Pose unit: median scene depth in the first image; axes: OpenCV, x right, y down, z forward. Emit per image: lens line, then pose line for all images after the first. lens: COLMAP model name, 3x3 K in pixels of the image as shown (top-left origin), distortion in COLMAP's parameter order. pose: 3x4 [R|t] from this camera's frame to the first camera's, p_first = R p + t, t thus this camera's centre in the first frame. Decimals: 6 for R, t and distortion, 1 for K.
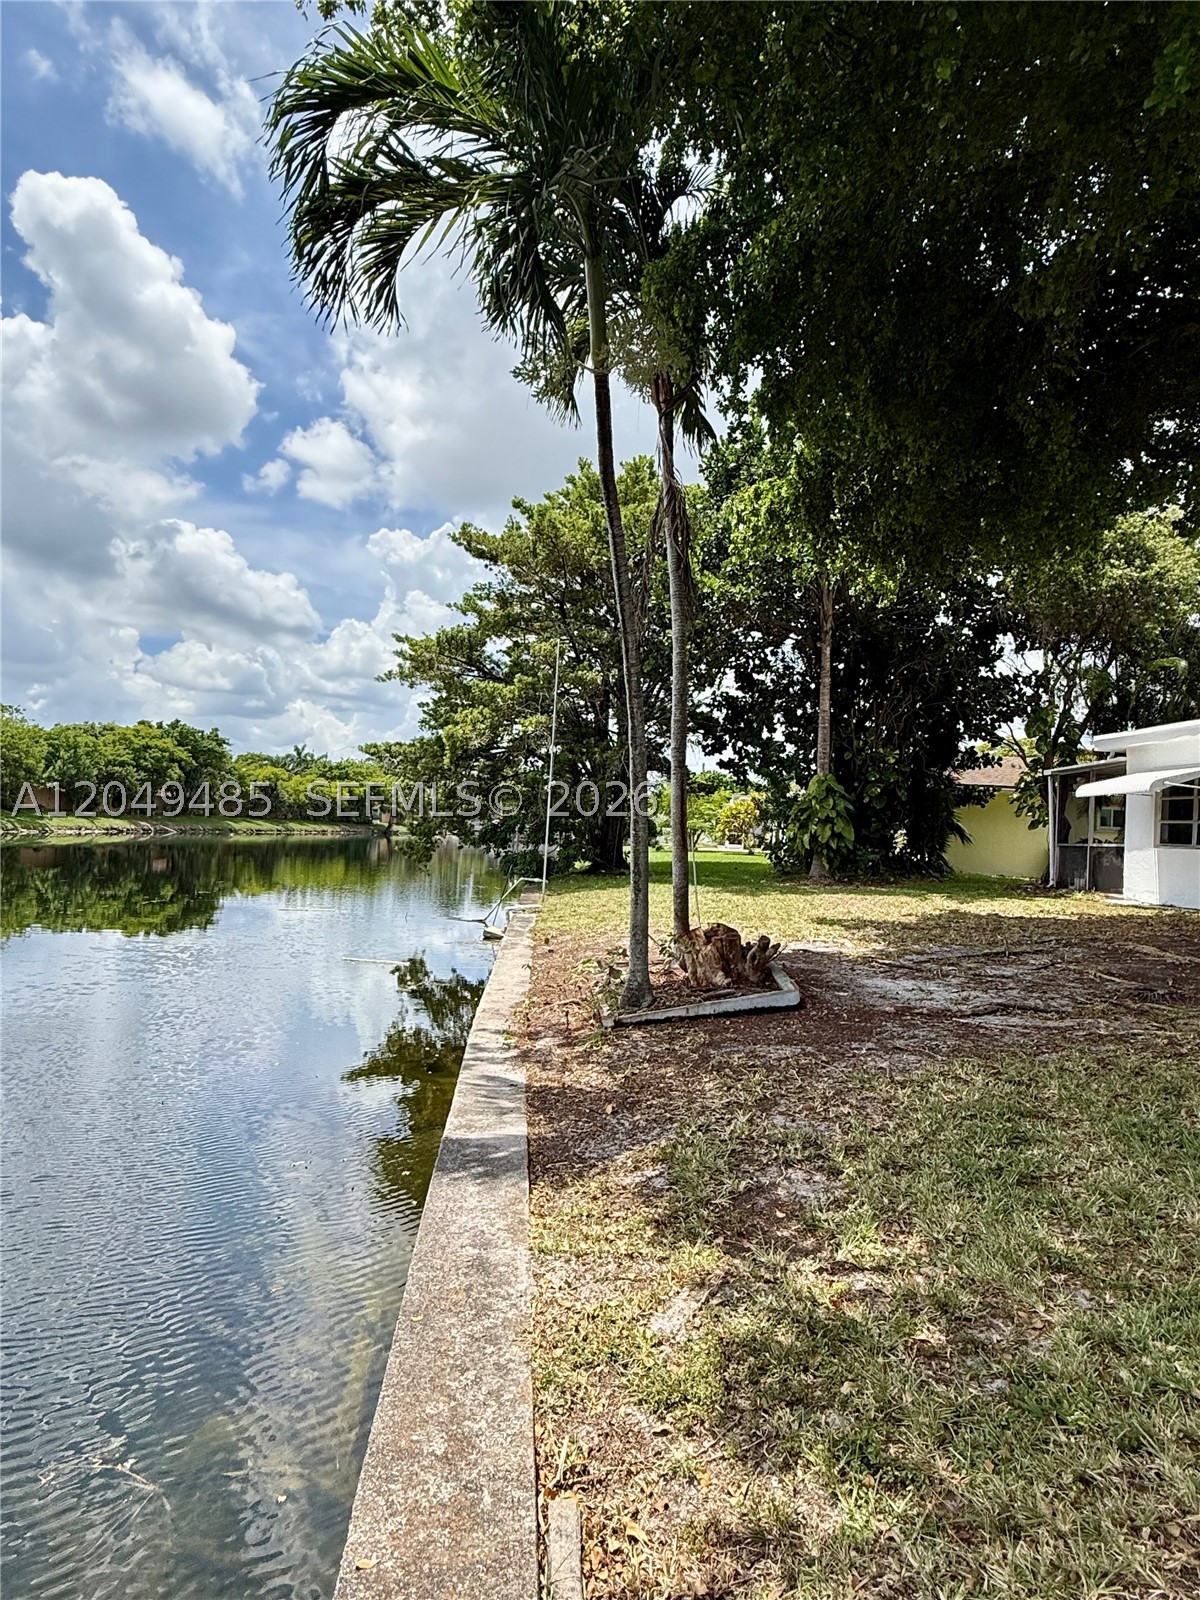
lens RADIAL K [[987.0, 0, 603.8], [0, 987.0, 801.9], [0, 0, 1]] dist [-0.003939, -0.000371]
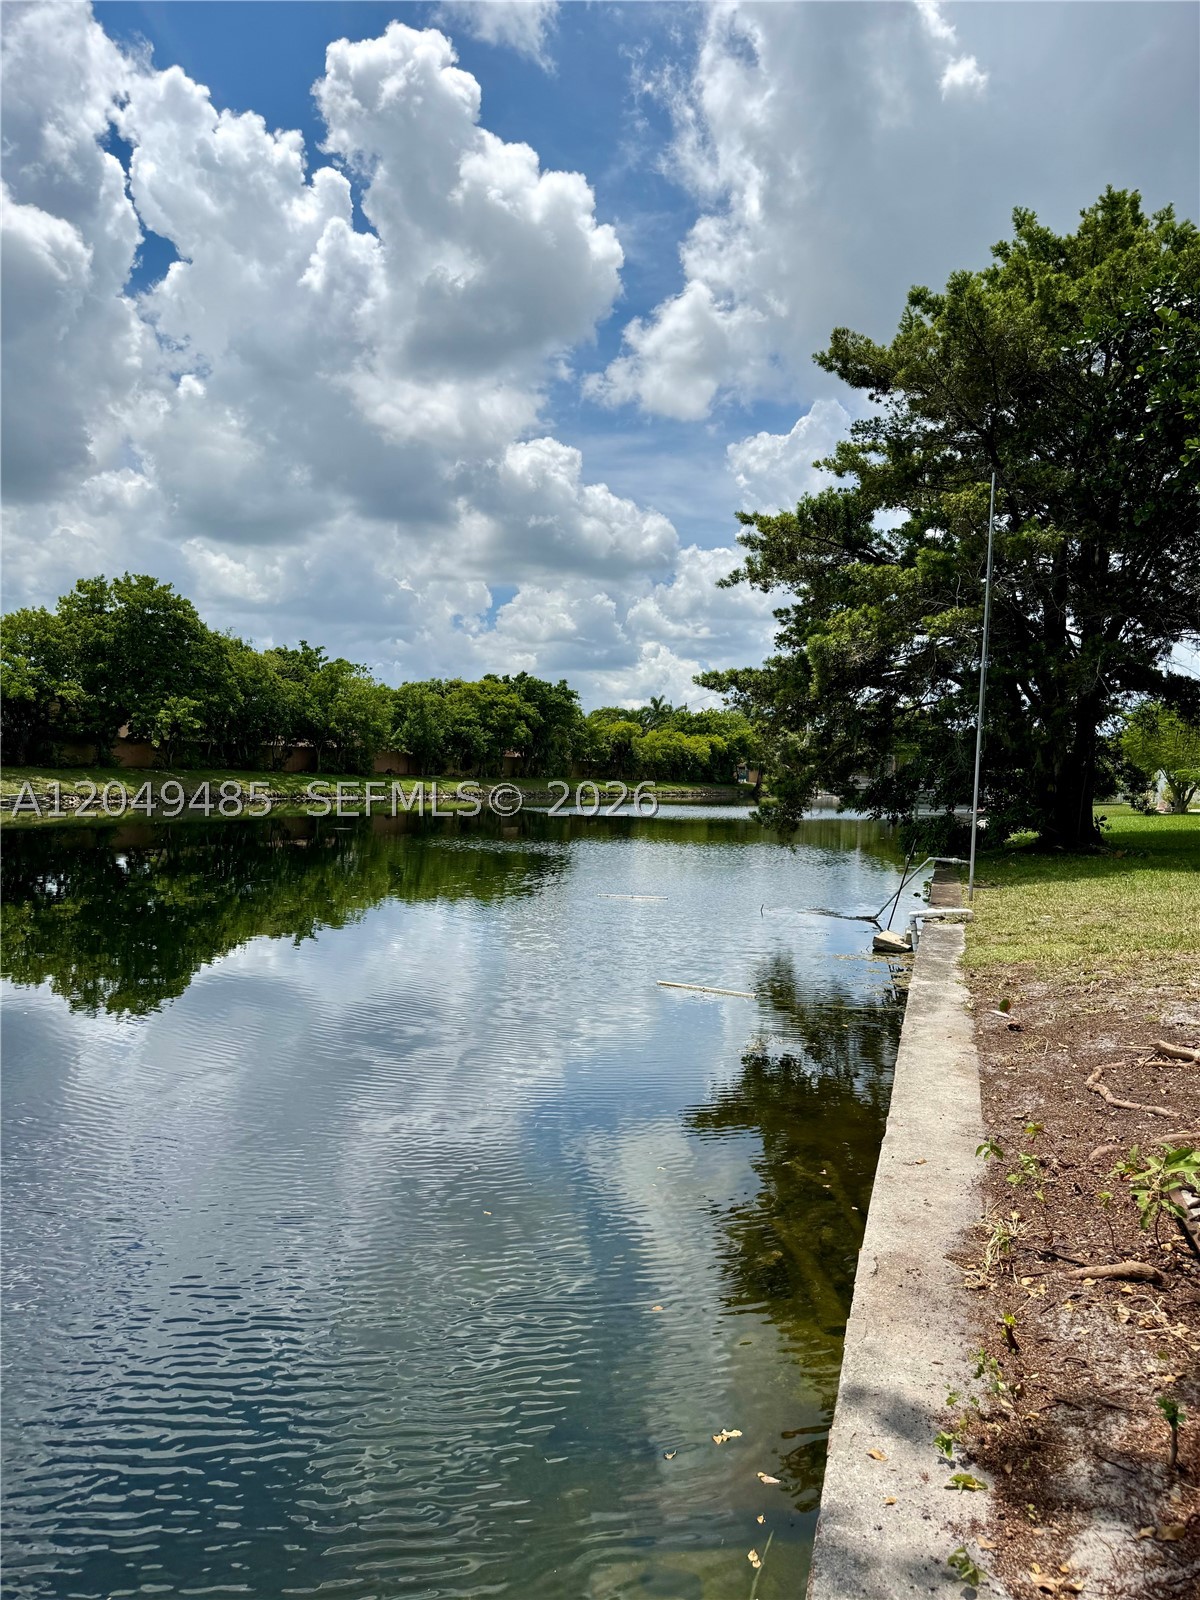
lens RADIAL K [[1132.1, 0, 593.3], [0, 1132.1, 805.6], [0, 0, 1]] dist [0.064176, -0.086836]
pose [[0.935188, -0.010378, -0.353999, -0.021658], [0.025363, 0.998967, 0.037717, 0.005850], [0.353242, -0.044251, 0.934485, 0.180558]]
